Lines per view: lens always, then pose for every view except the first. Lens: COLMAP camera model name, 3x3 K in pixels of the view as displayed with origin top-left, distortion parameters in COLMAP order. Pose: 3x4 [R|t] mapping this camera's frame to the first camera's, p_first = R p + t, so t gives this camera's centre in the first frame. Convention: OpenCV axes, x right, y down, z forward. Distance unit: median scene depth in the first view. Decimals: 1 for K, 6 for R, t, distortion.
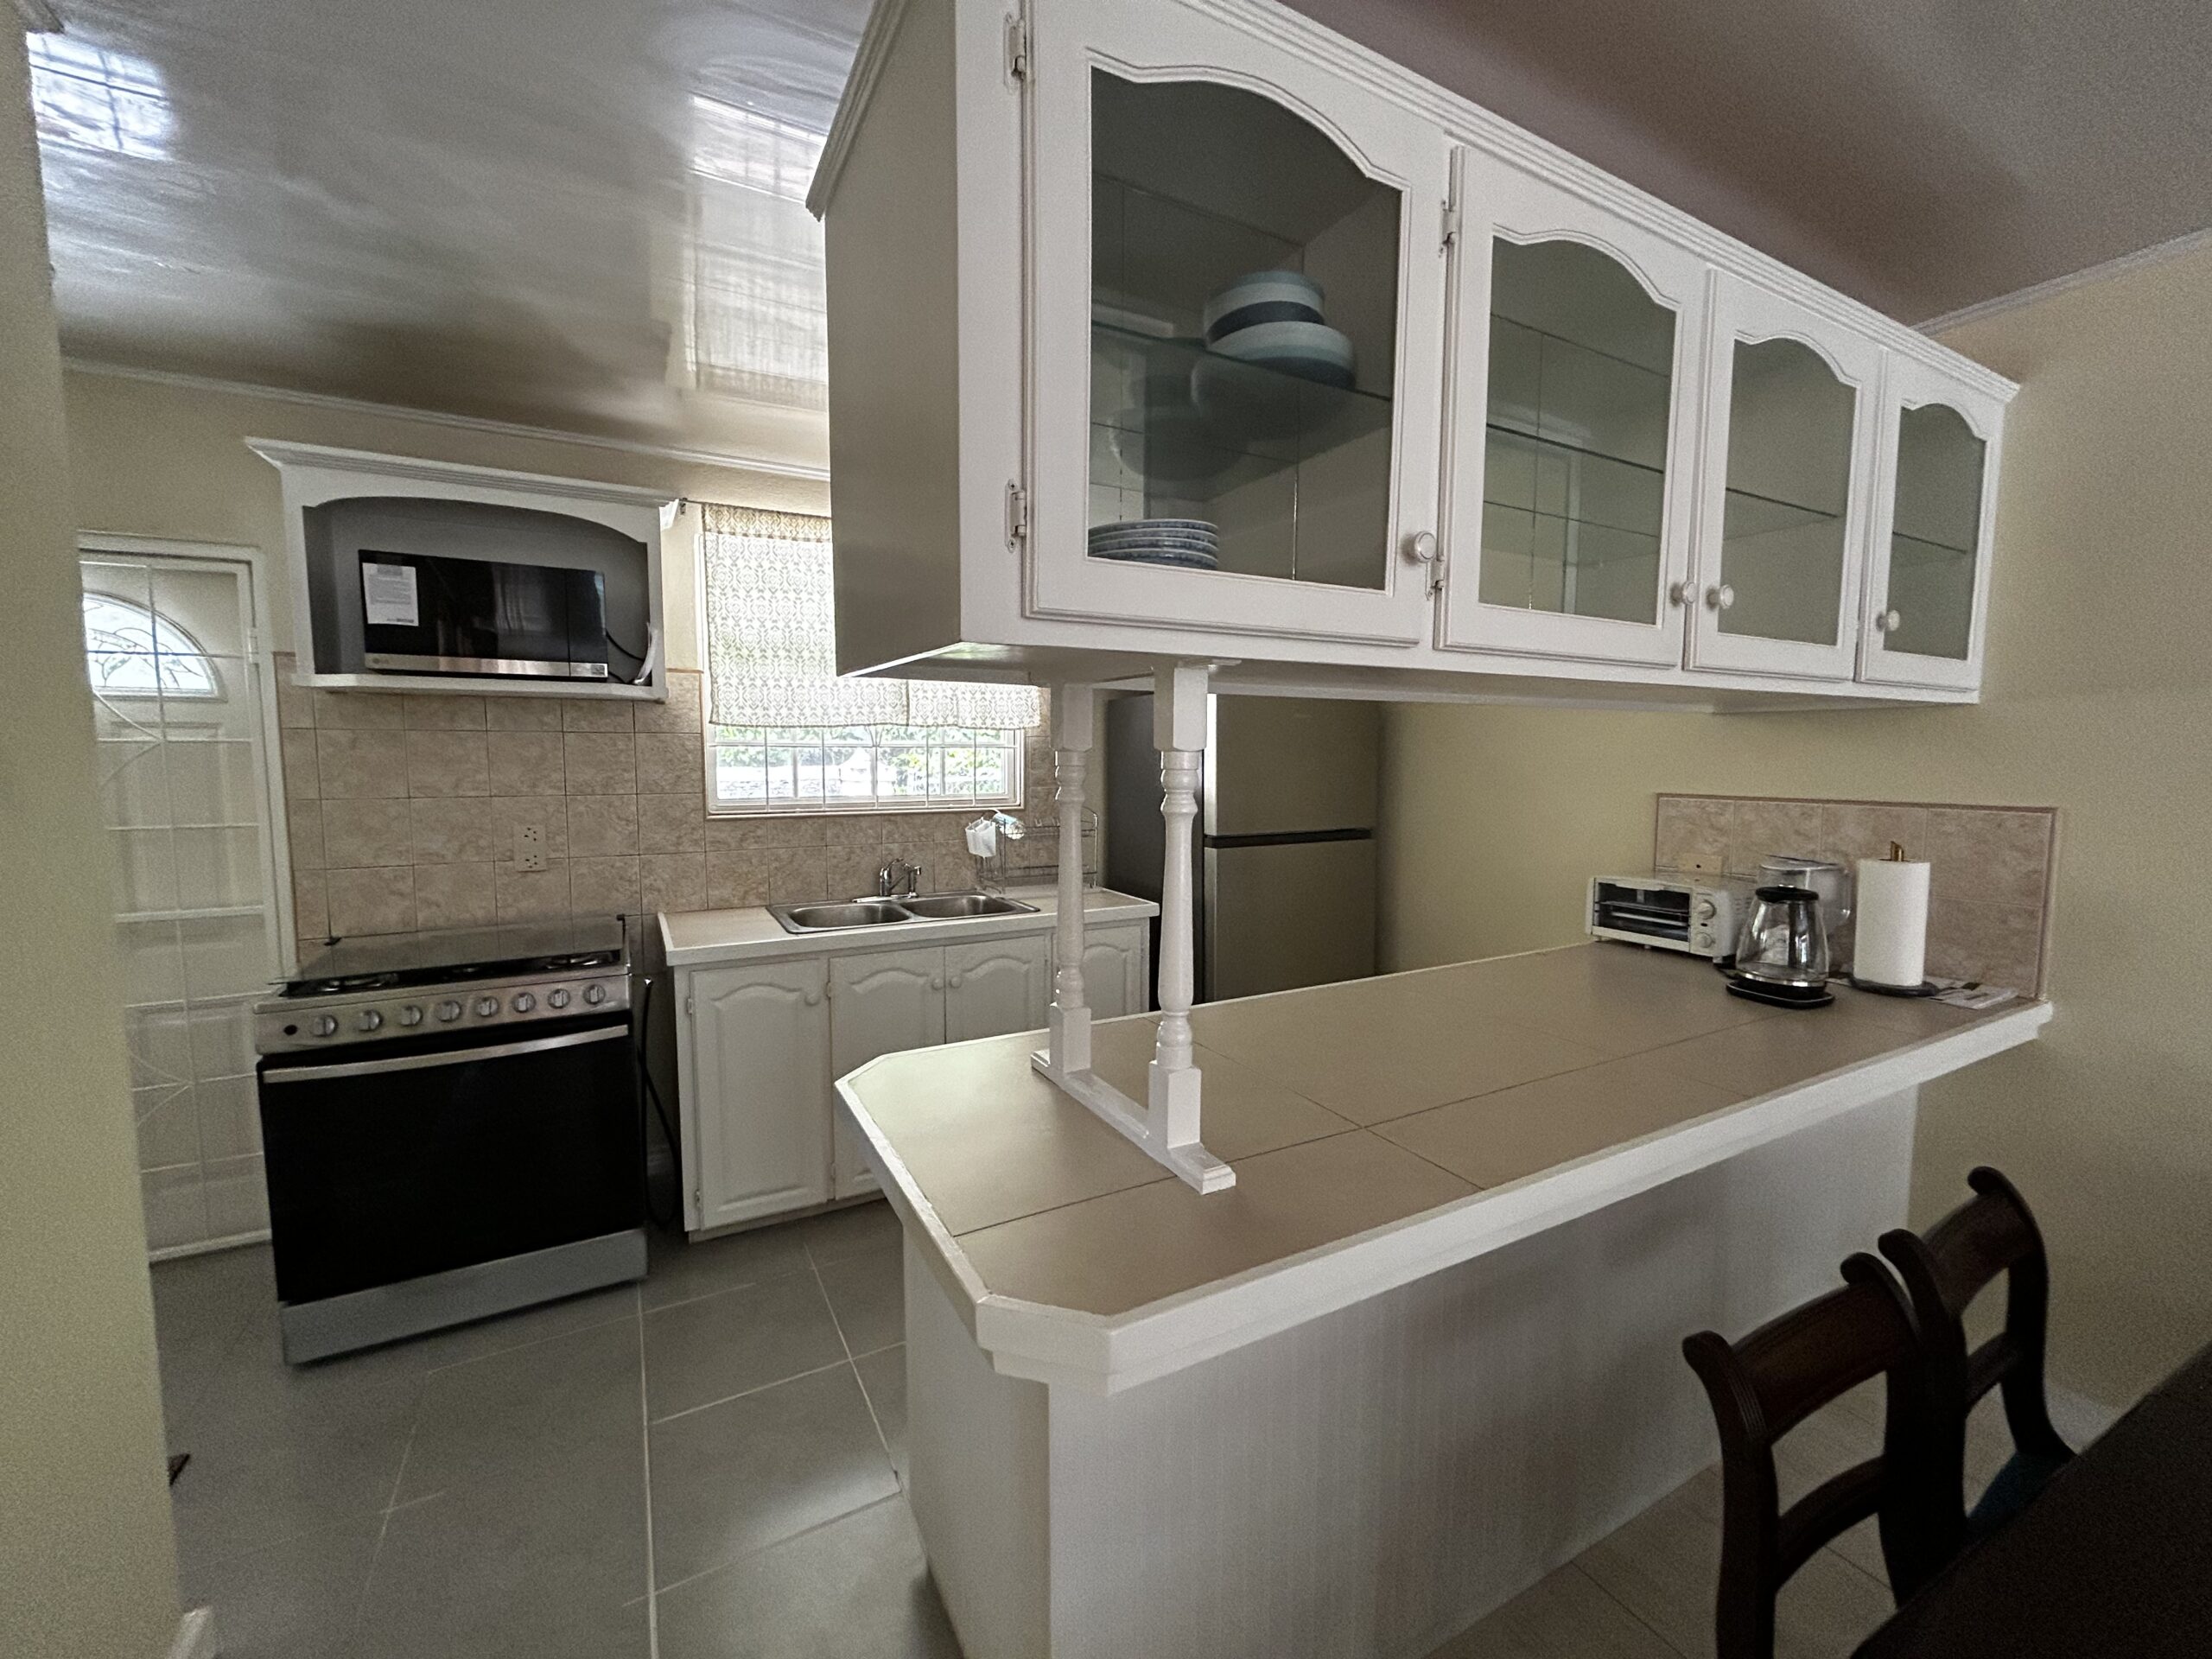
lens RADIAL K [[891.1, 0, 1100.9], [0, 891.1, 827.4], [0, 0, 1]] dist [-0.000343, 0.000262]
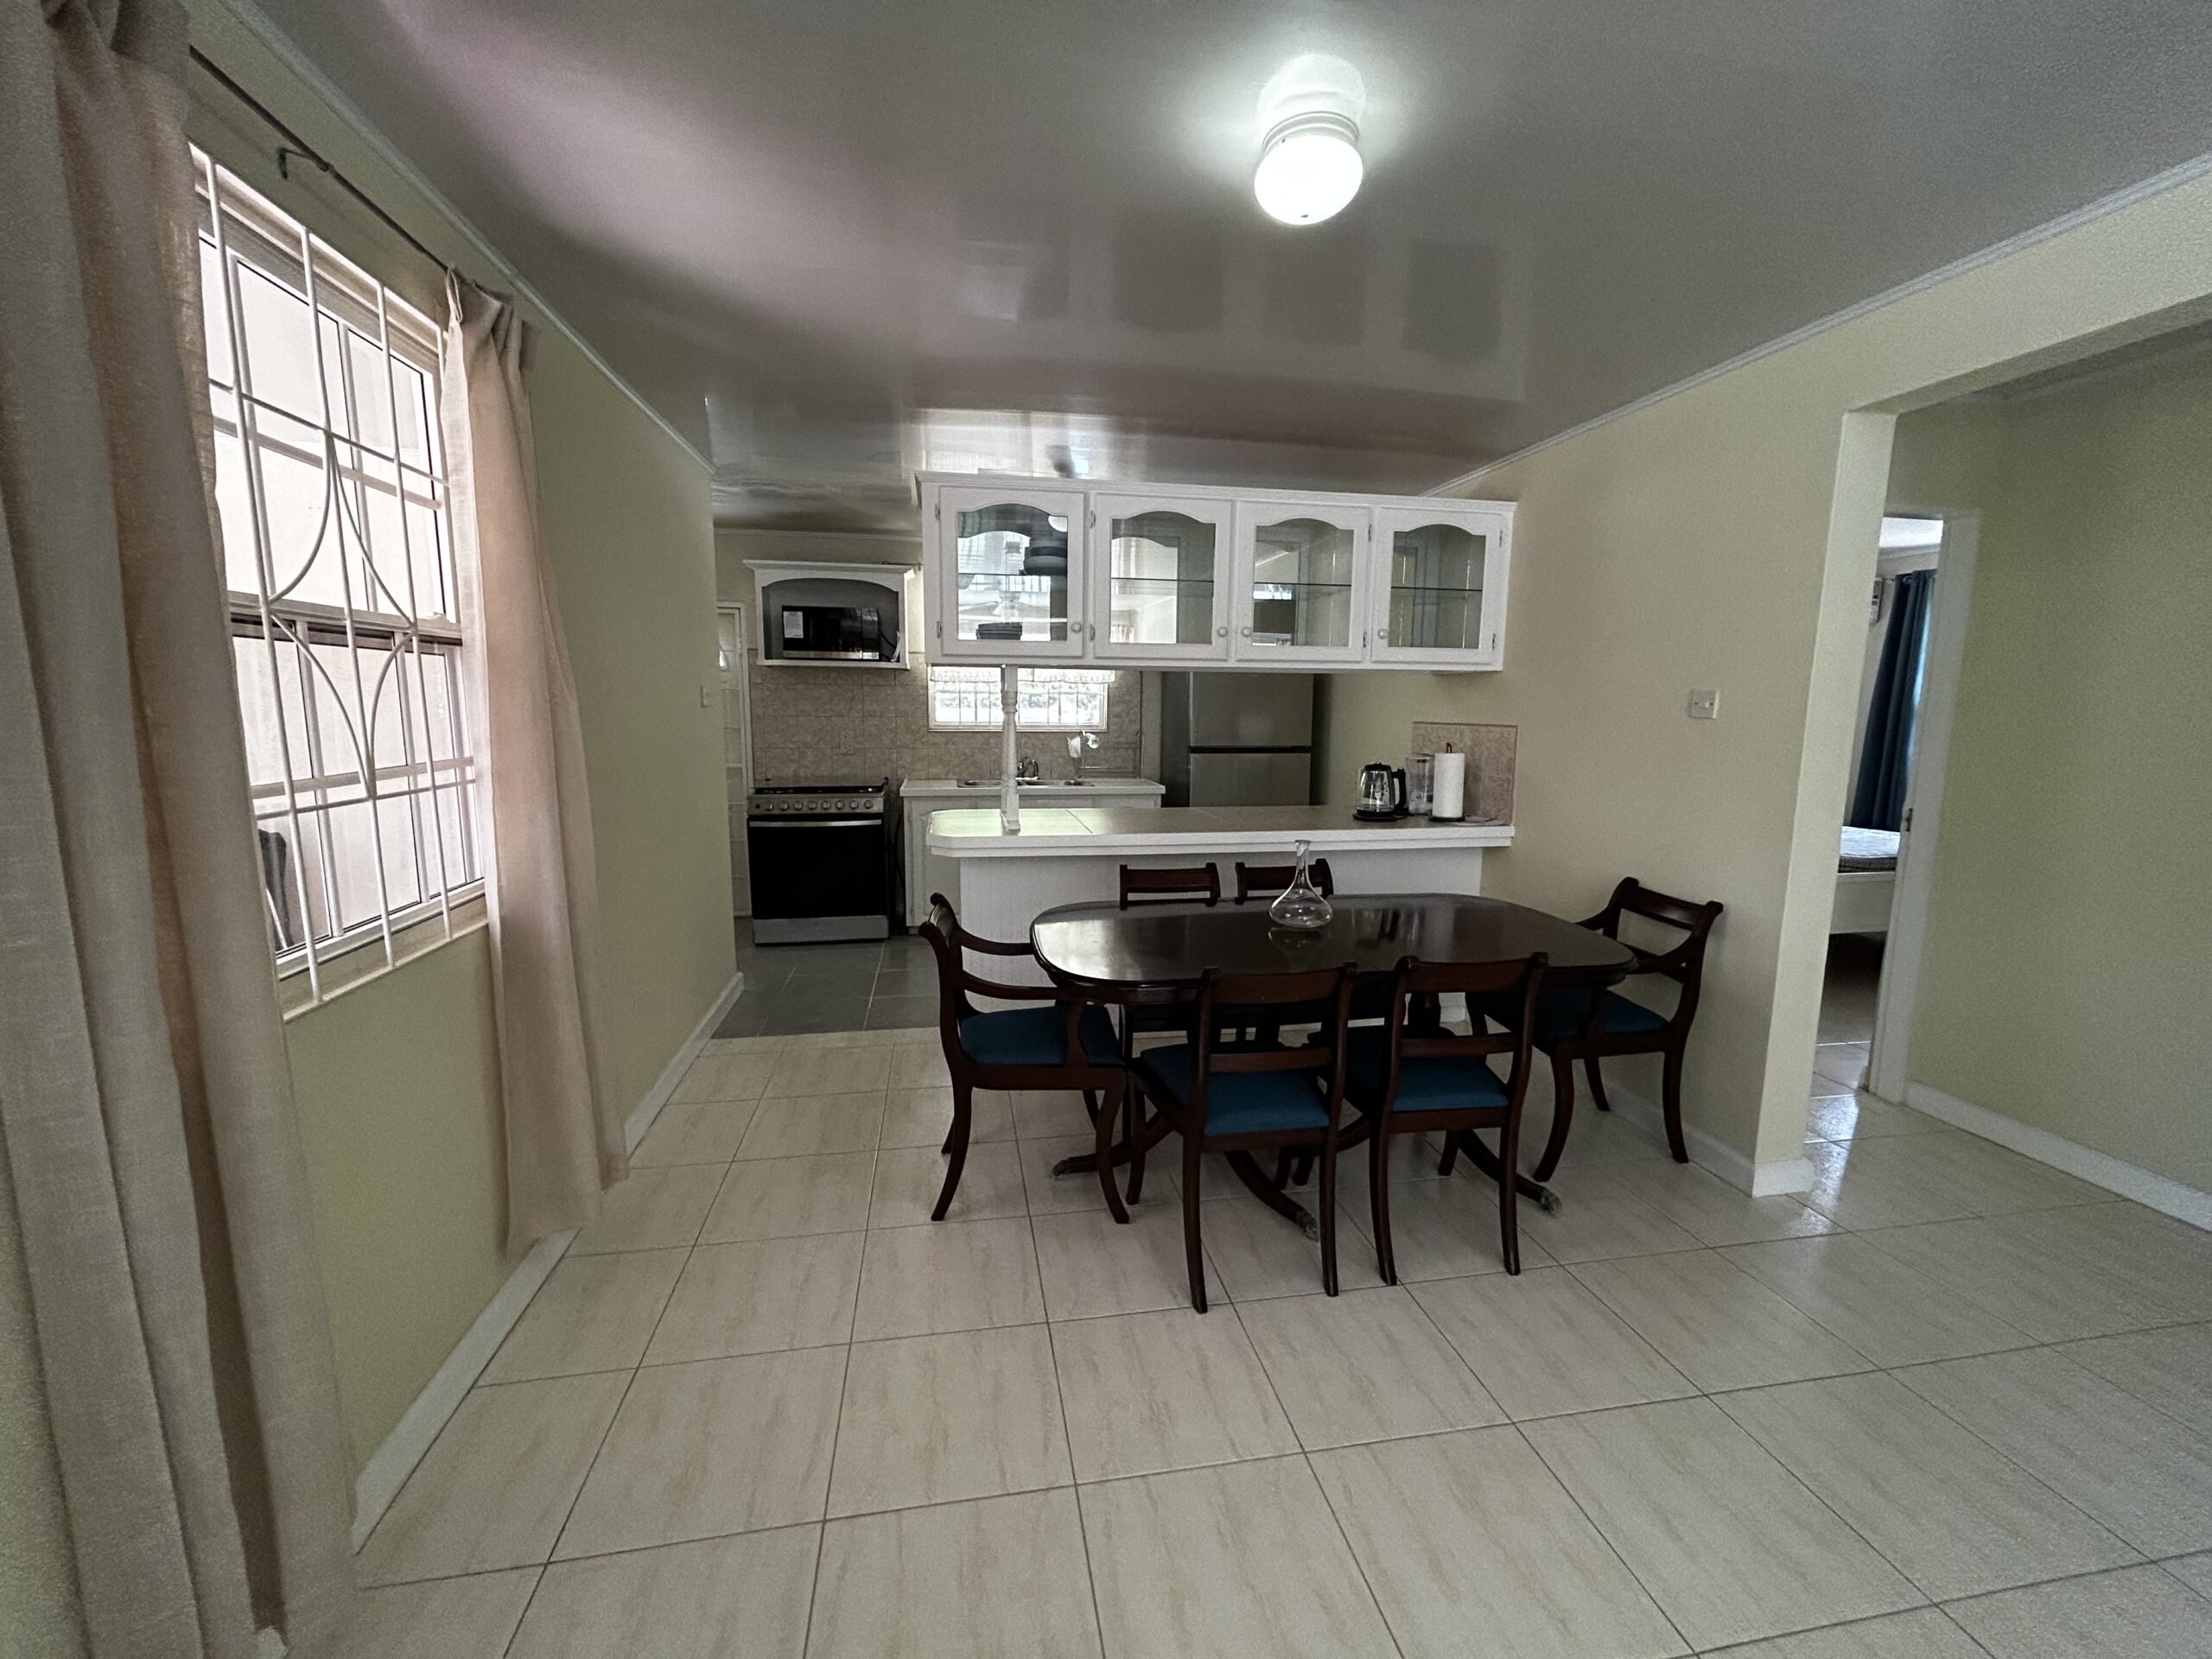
lens RADIAL K [[891.1, 0, 1104.9], [0, 891.1, 829.1], [0, 0, 1]] dist [-0.000343, 0.000262]
pose [[0.950313, 0.051115, -0.307071, 0.591652], [-0.034522, 0.997647, 0.059229, 0.085790], [0.309376, -0.045685, 0.949842, -0.810899]]
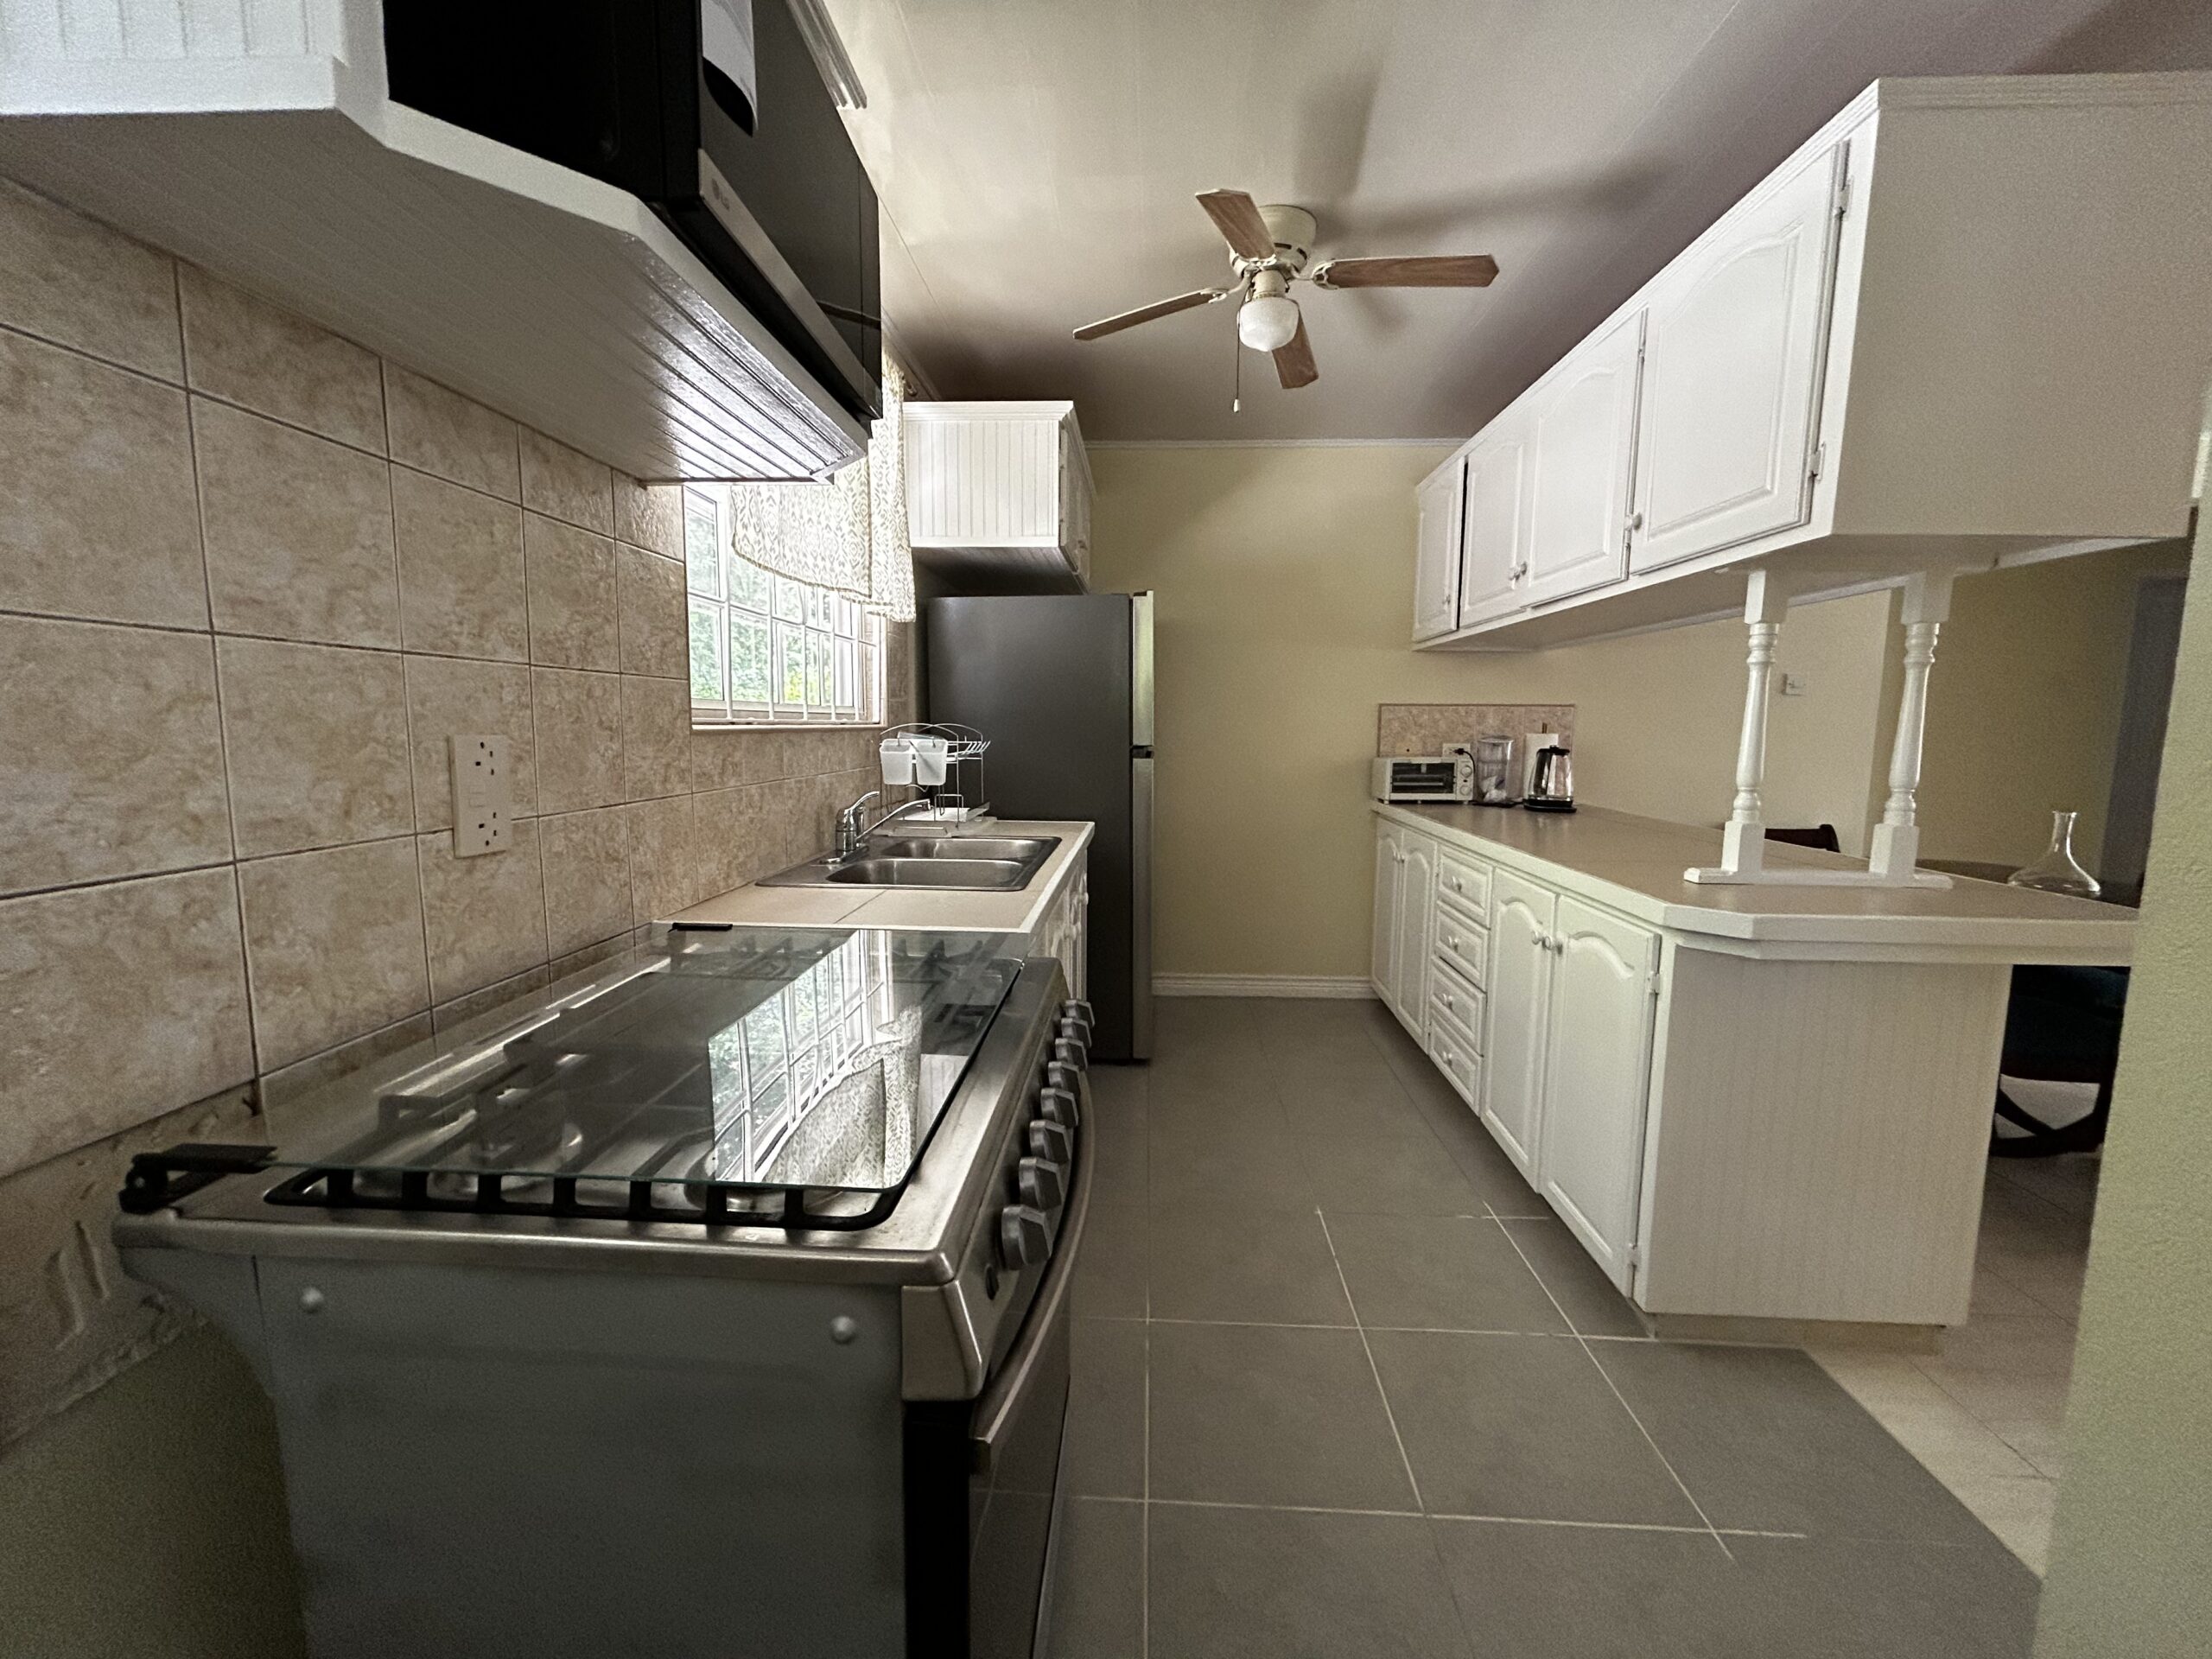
lens RADIAL K [[891.1, 0, 1104.9], [0, 891.1, 829.0], [0, 0, 1]] dist [-0.000343, 0.000262]
pose [[0.523321, -0.097693, 0.846517, -0.890504], [0.064046, 0.995106, 0.075247, 0.028258], [-0.849725, 0.014838, 0.527017, 0.604344]]
